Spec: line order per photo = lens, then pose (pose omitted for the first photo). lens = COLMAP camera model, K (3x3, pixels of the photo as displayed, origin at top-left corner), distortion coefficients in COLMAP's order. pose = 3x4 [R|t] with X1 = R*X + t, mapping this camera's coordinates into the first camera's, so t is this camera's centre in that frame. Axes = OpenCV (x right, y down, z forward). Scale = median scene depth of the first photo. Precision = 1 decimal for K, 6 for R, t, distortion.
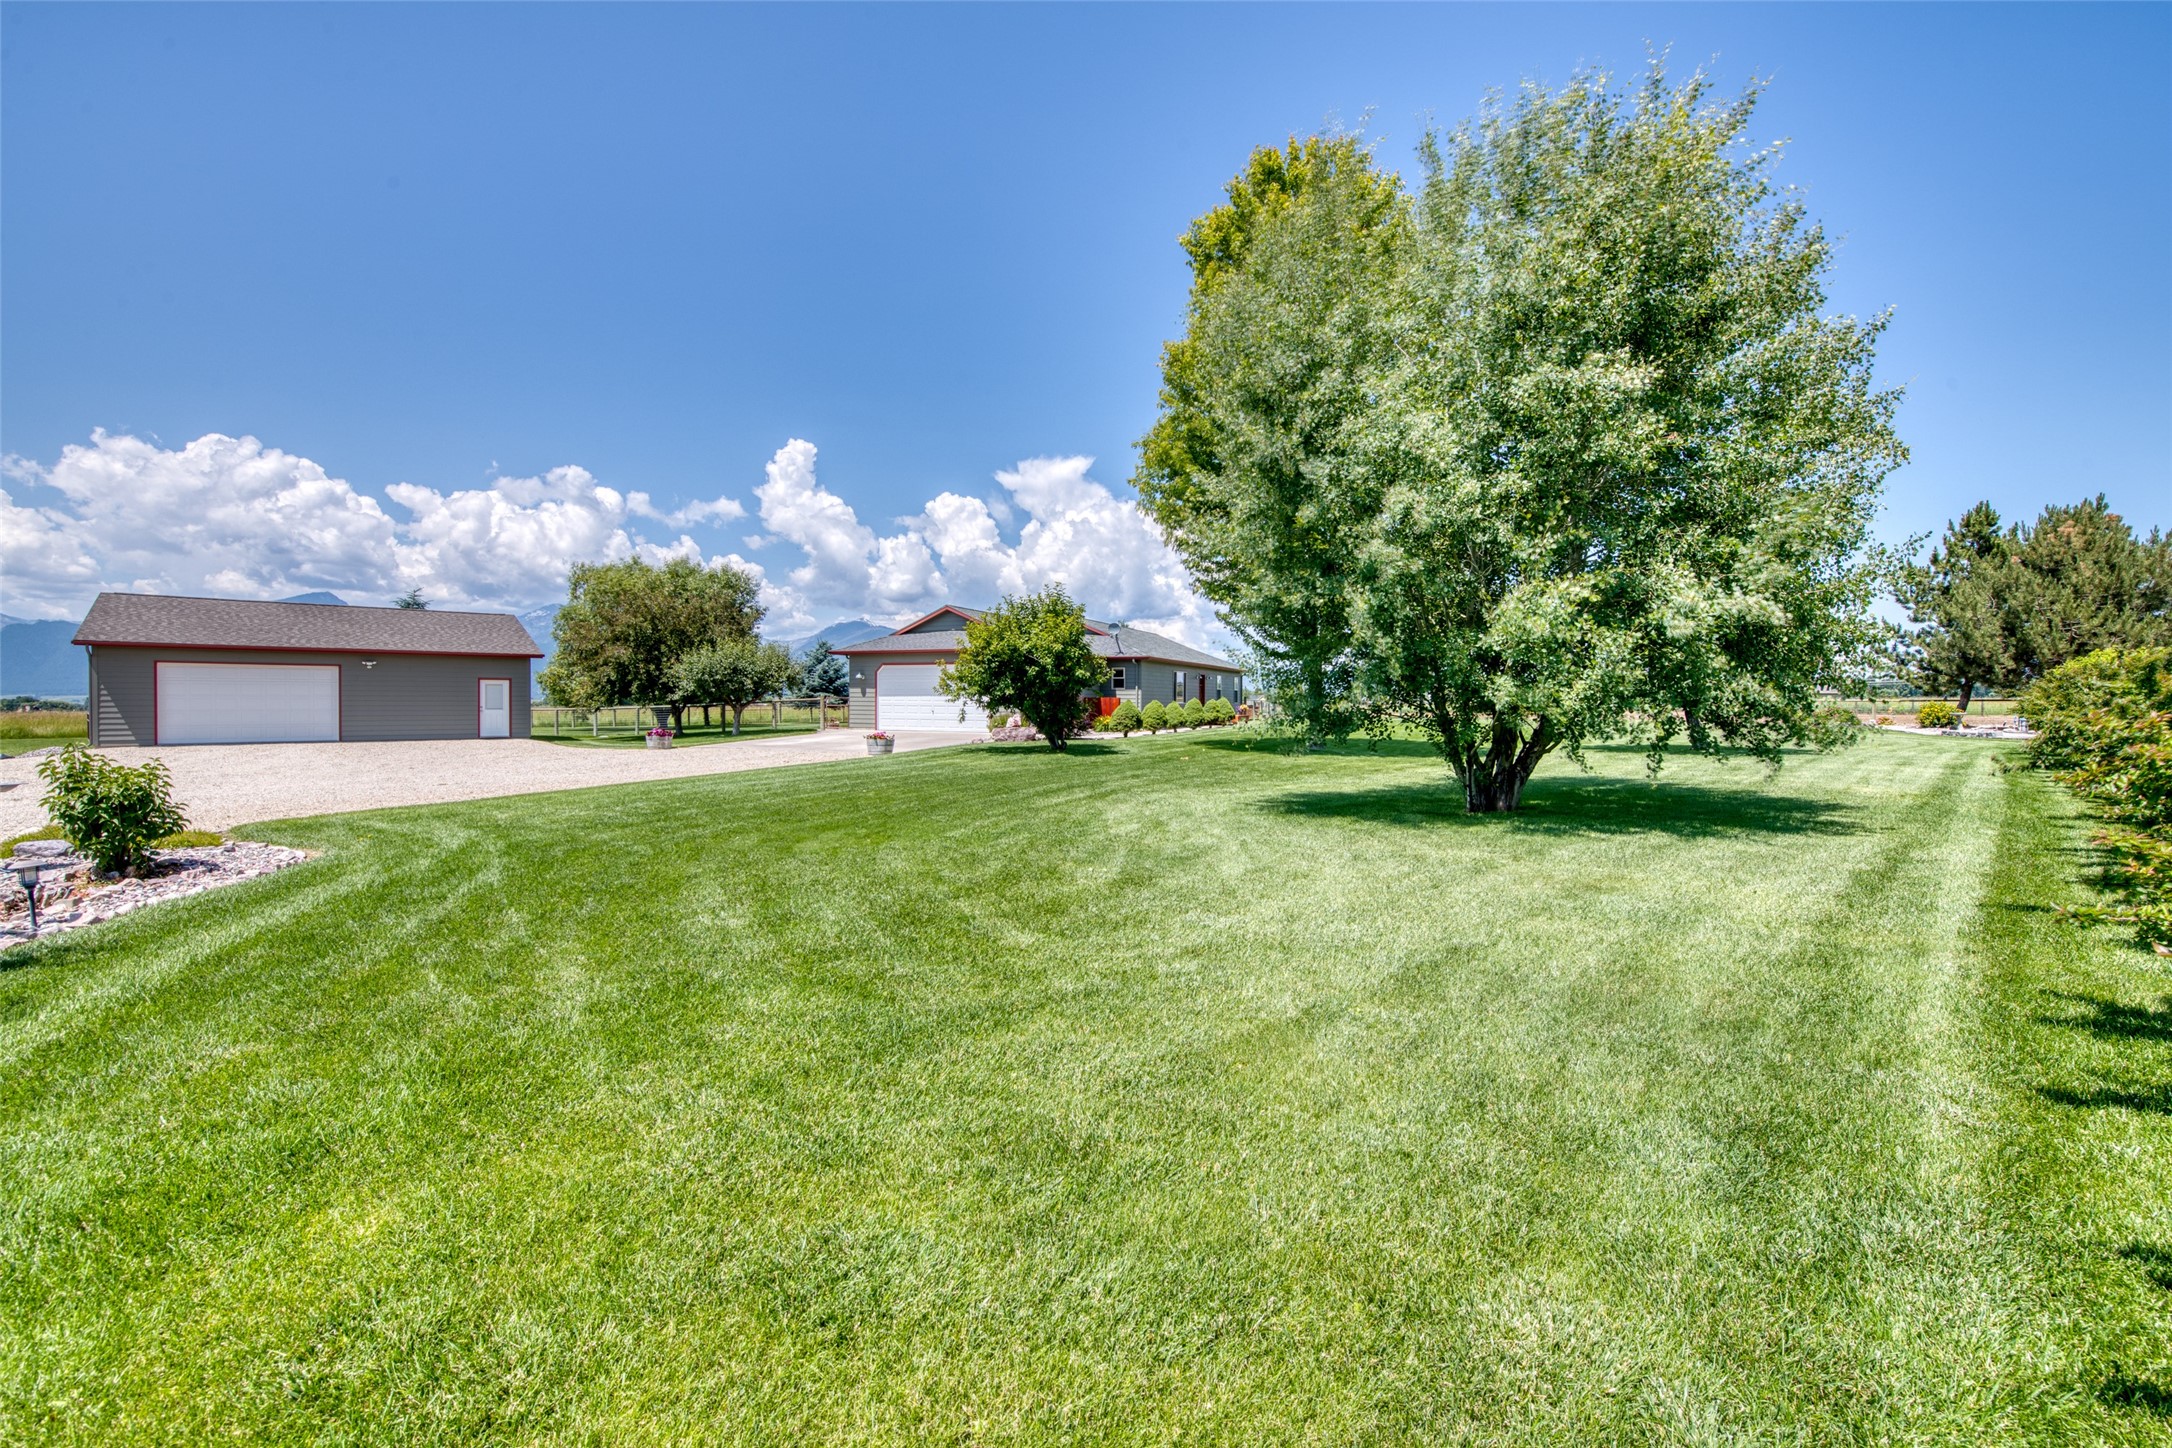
lens RADIAL K [[880.8, 0, 1073.8], [0, 880.8, 690.2], [0, 0, 1]] dist [-0.010119, -0.001767]
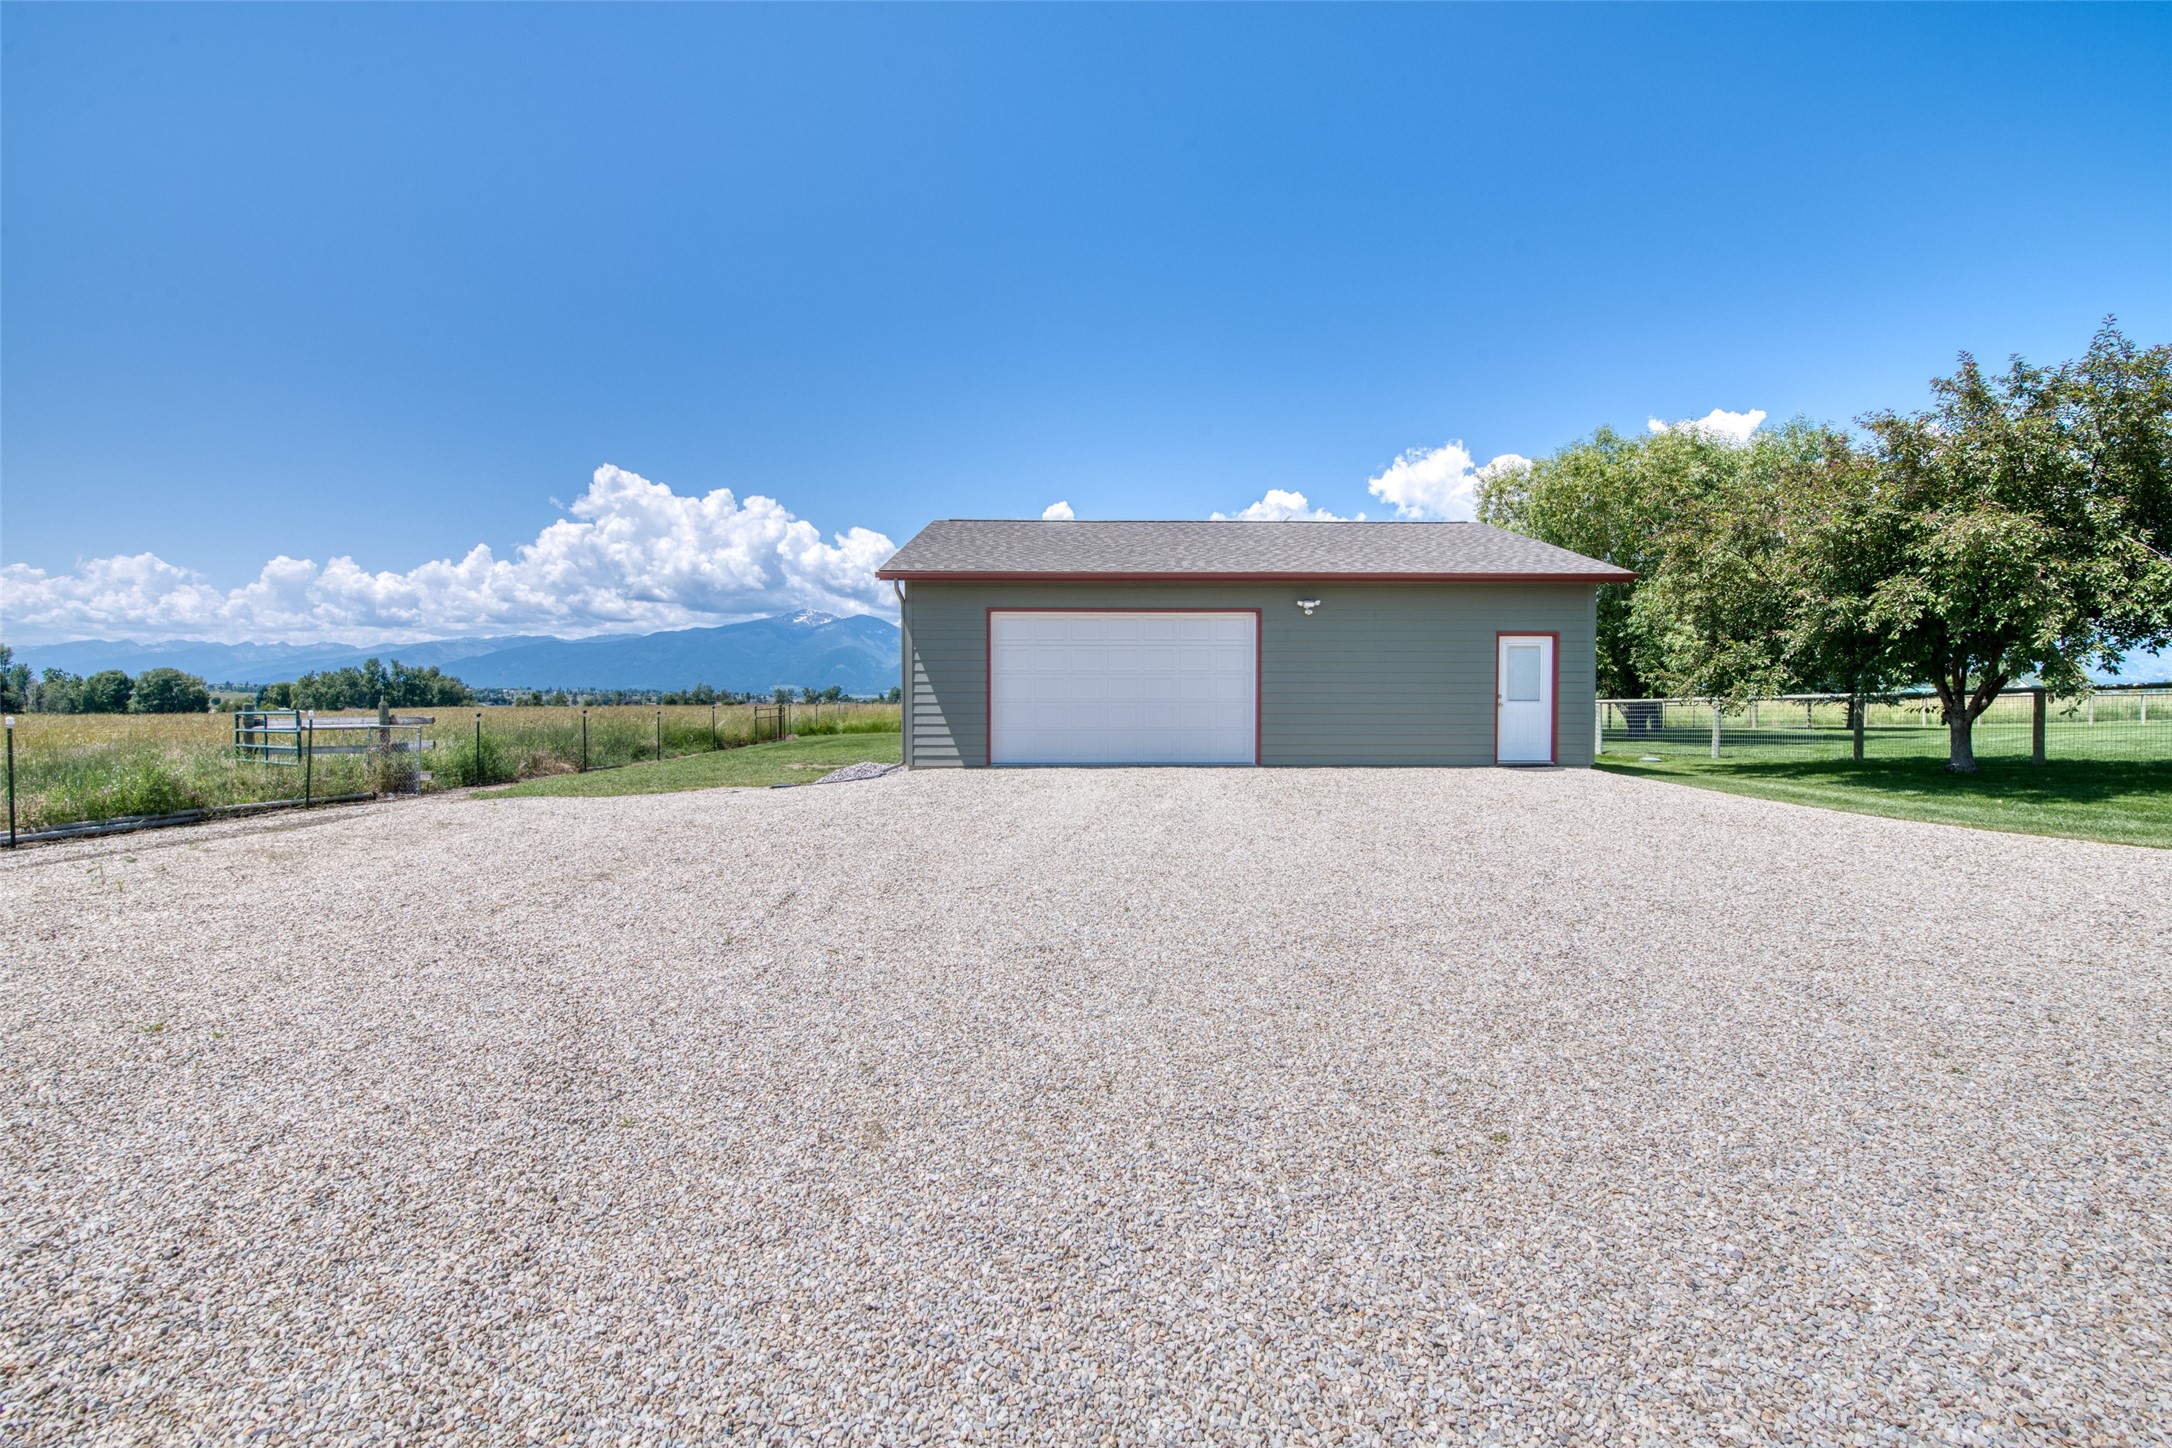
lens RADIAL K [[880.8, 0, 1117.9], [0, 880.8, 685.9], [0, 0, 1]] dist [-0.010119, -0.001767]
pose [[0.767576, -0.007911, -0.640909, -0.589322], [0.006860, 0.999968, -0.004127, 0.015707], [0.640921, -0.001228, 0.767606, 0.576897]]
